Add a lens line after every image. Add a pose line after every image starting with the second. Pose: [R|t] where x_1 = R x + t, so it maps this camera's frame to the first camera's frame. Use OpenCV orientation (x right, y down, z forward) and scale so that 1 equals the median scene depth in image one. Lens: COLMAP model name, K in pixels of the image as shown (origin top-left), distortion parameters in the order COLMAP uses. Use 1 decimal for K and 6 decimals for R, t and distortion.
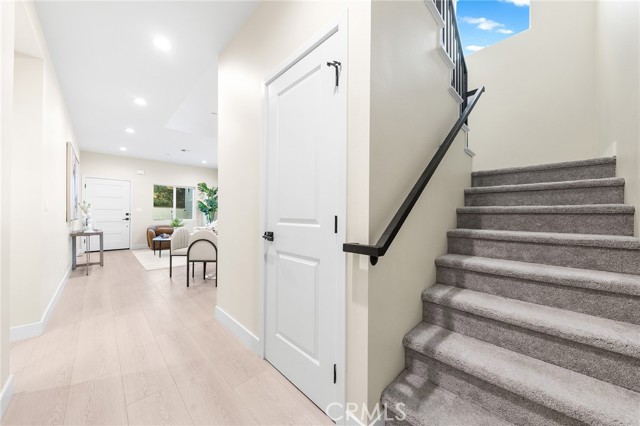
lens RADIAL K [[216.7, 0, 328.6], [0, 216.7, 215.4], [0, 0, 1]] dist [0.000122, -0.000032]
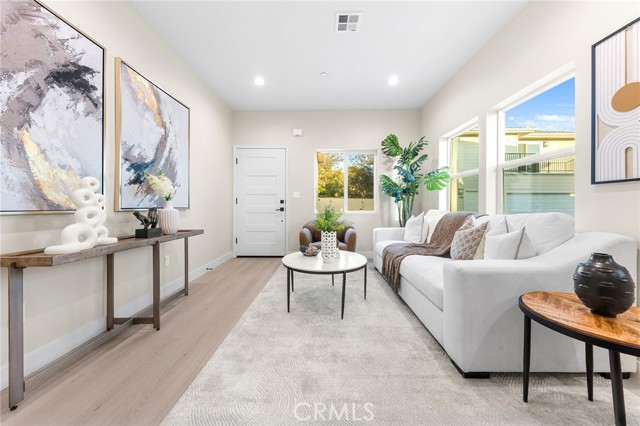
lens RADIAL K [[226.4, 0, 319.9], [0, 226.4, 205.3], [0, 0, 1]] dist [-0.000215, -0.000149]
pose [[0.673573, -0.001130, -0.739120, -0.340808], [-0.001479, 0.999995, -0.002877, 0.006508], [0.739119, 0.003031, 0.673568, 0.589731]]
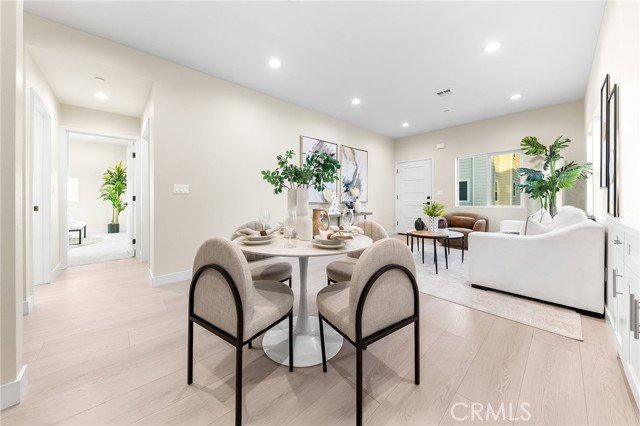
lens RADIAL K [[223.9, 0, 318.2], [0, 223.9, 199.0], [0, 0, 1]] dist [0.000338, 0.000020]
pose [[-0.071875, 0.000111, -0.997414, 0.004578], [-0.001492, 0.999999, 0.000219, 0.000244], [0.997413, 0.001504, -0.071875, 0.572962]]
